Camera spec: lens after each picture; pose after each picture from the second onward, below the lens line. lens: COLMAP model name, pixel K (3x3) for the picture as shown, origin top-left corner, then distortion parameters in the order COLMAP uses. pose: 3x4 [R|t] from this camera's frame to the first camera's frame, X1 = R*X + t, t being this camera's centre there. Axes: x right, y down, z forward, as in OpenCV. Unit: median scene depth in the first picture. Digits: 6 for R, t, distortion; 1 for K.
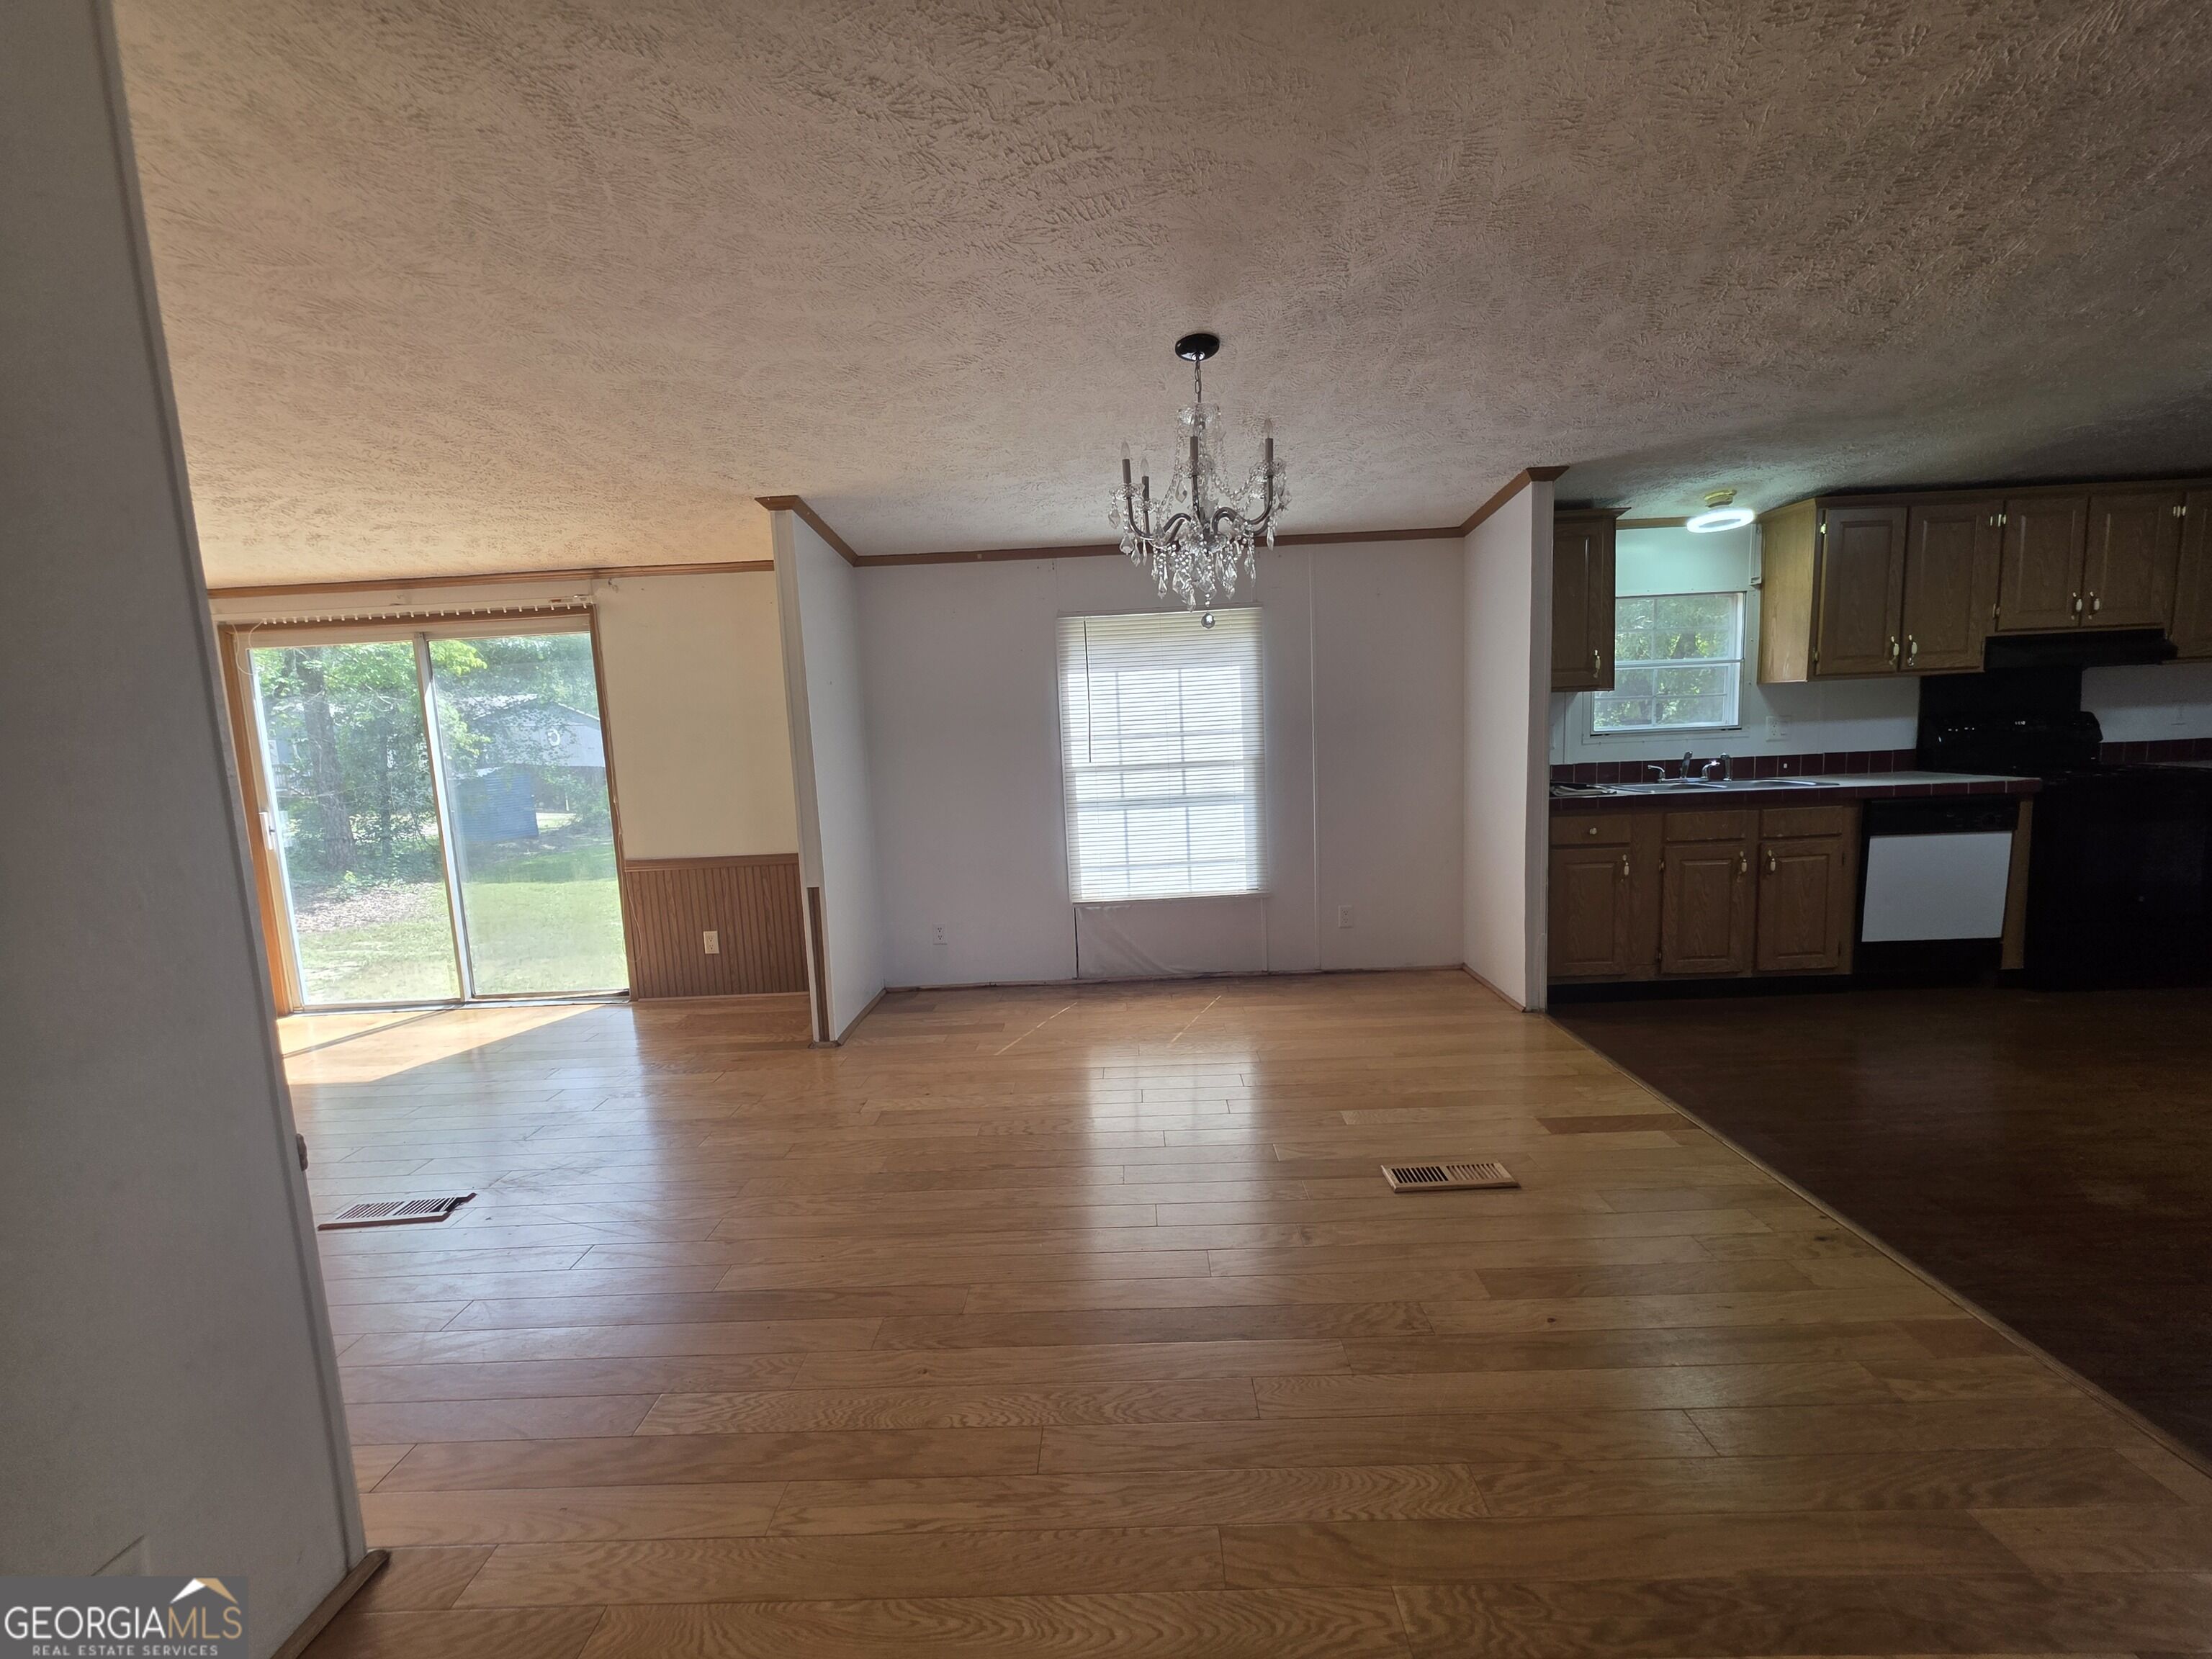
lens RADIAL K [[889.1, 0, 1096.4], [0, 889.1, 835.9], [0, 0, 1]] dist [0.000597, 0.000225]
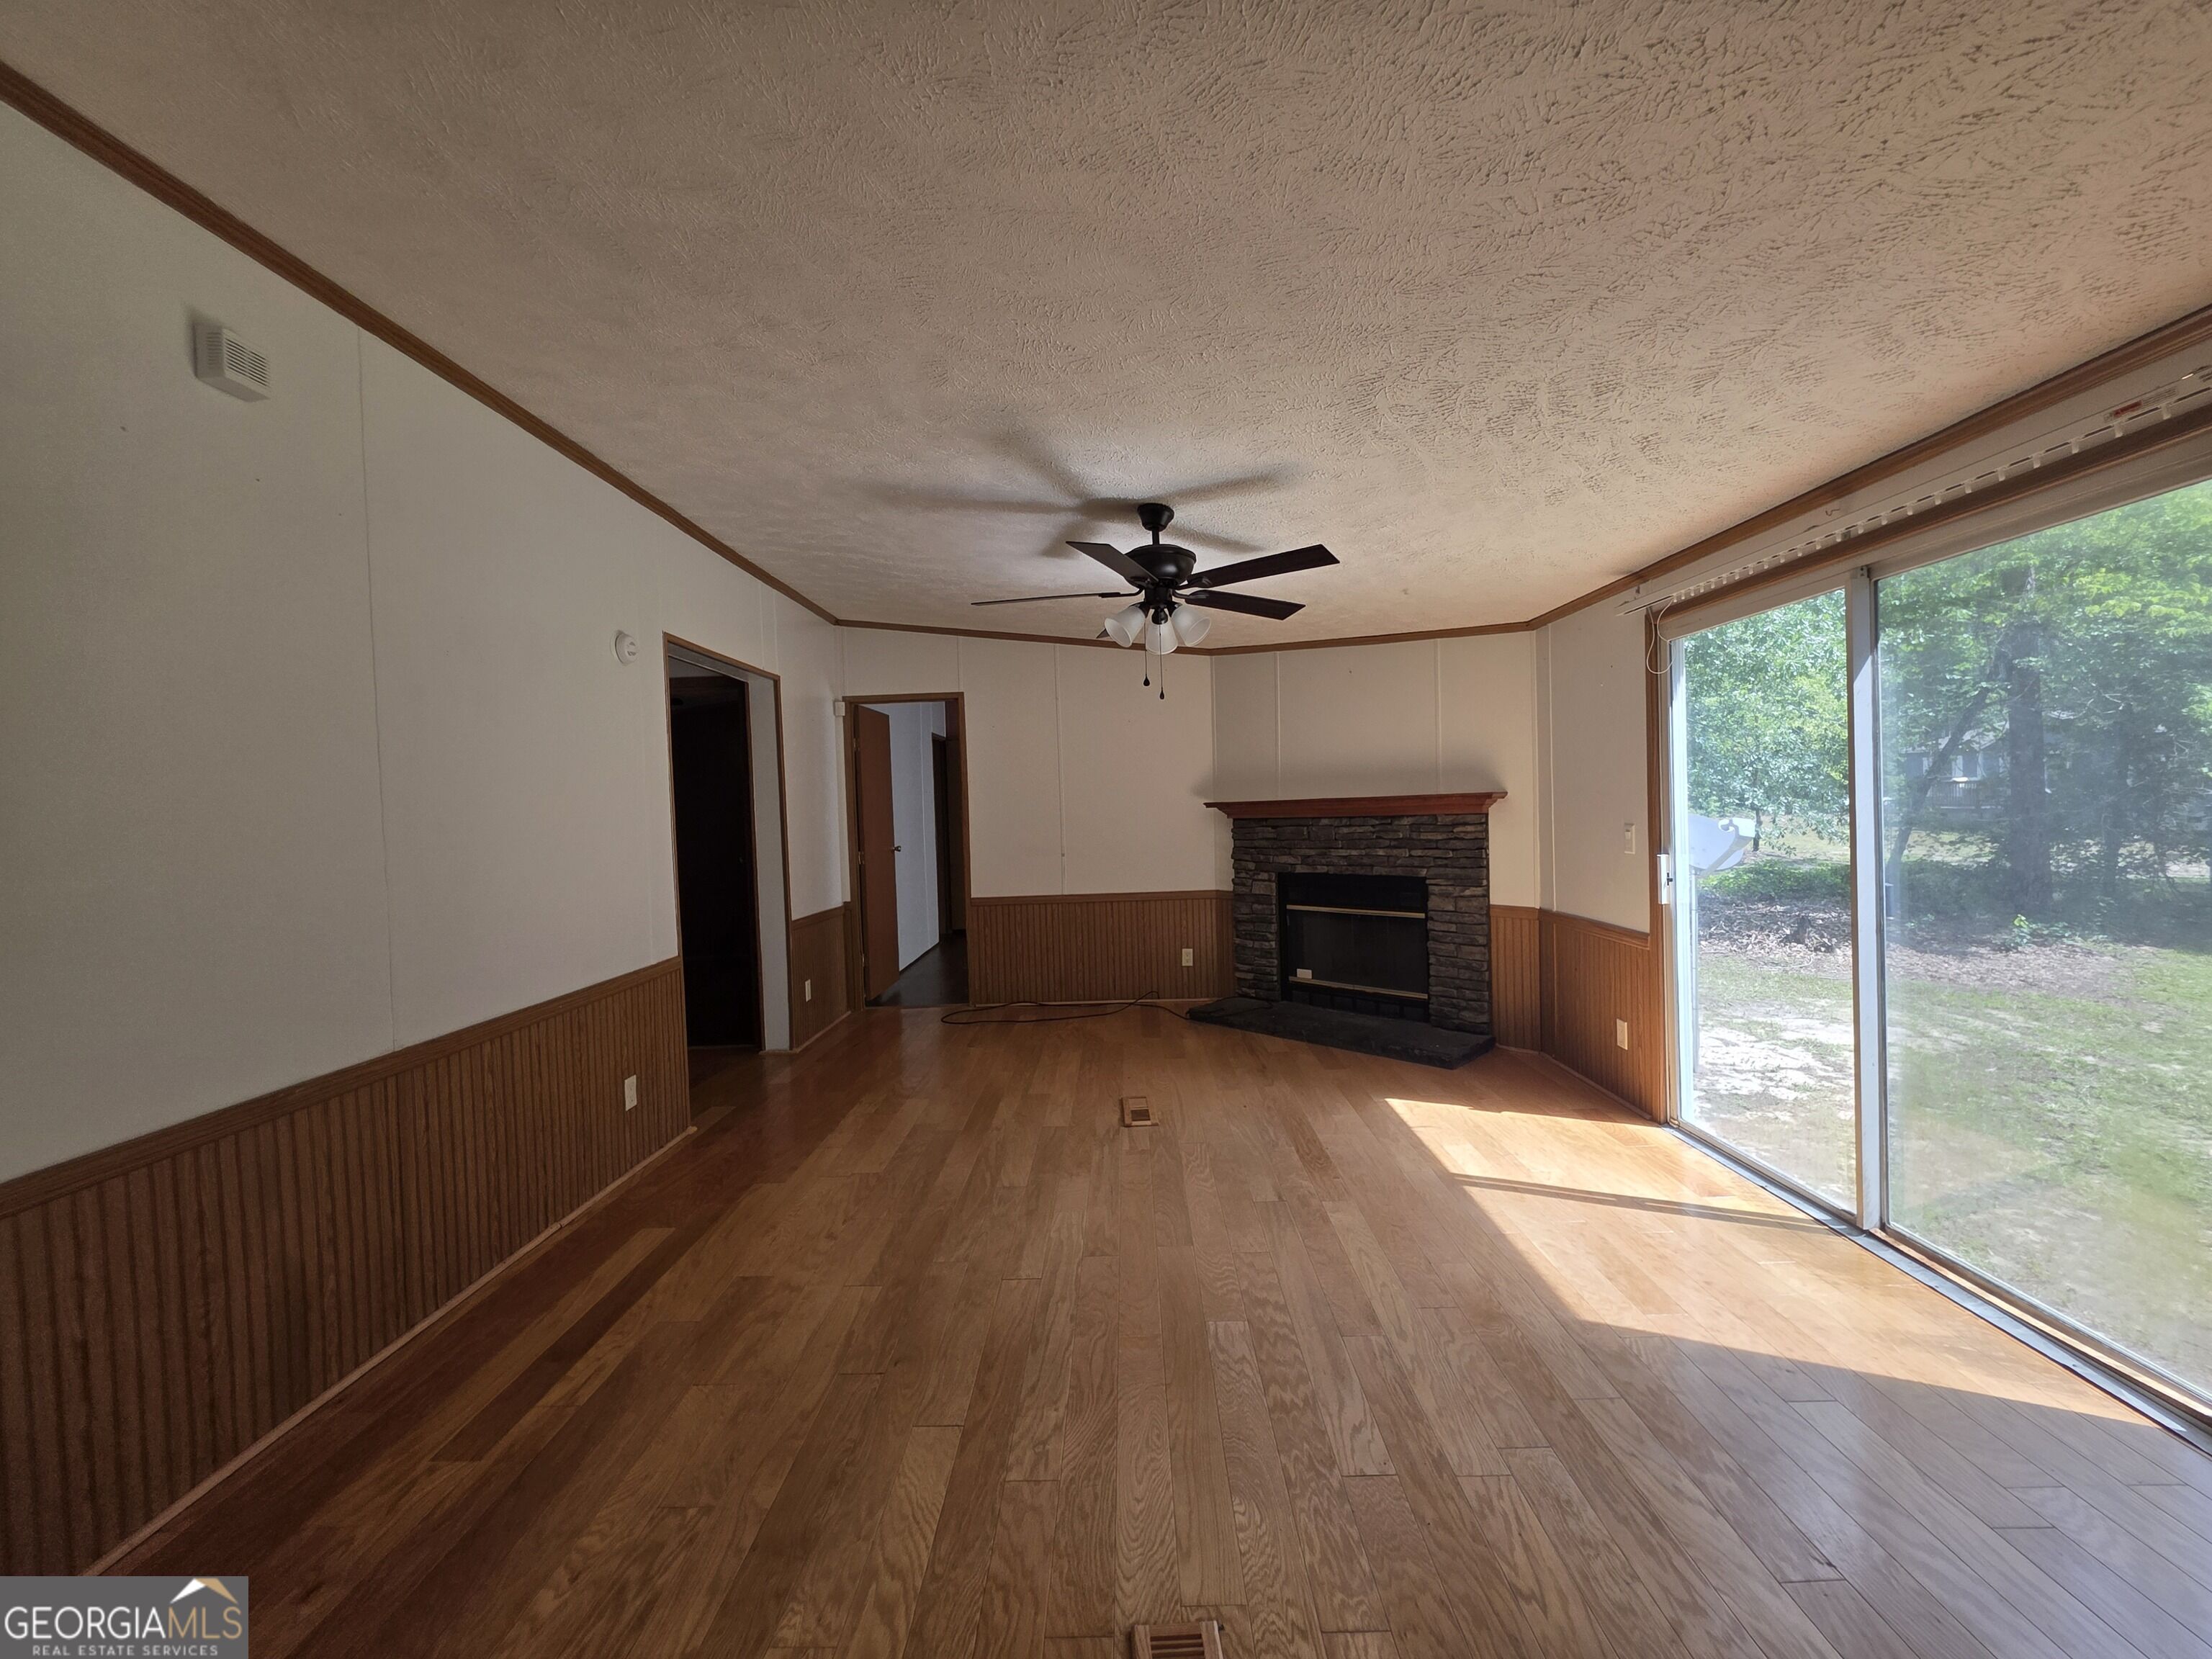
lens RADIAL K [[889.1, 0, 1113.4], [0, 889.1, 834.4], [0, 0, 1]] dist [0.000597, 0.000225]
pose [[0.015768, 0.072122, -0.997271, -0.192284], [-0.086806, 0.993728, 0.070493, -0.059206], [0.996100, 0.085457, 0.021930, 0.527477]]
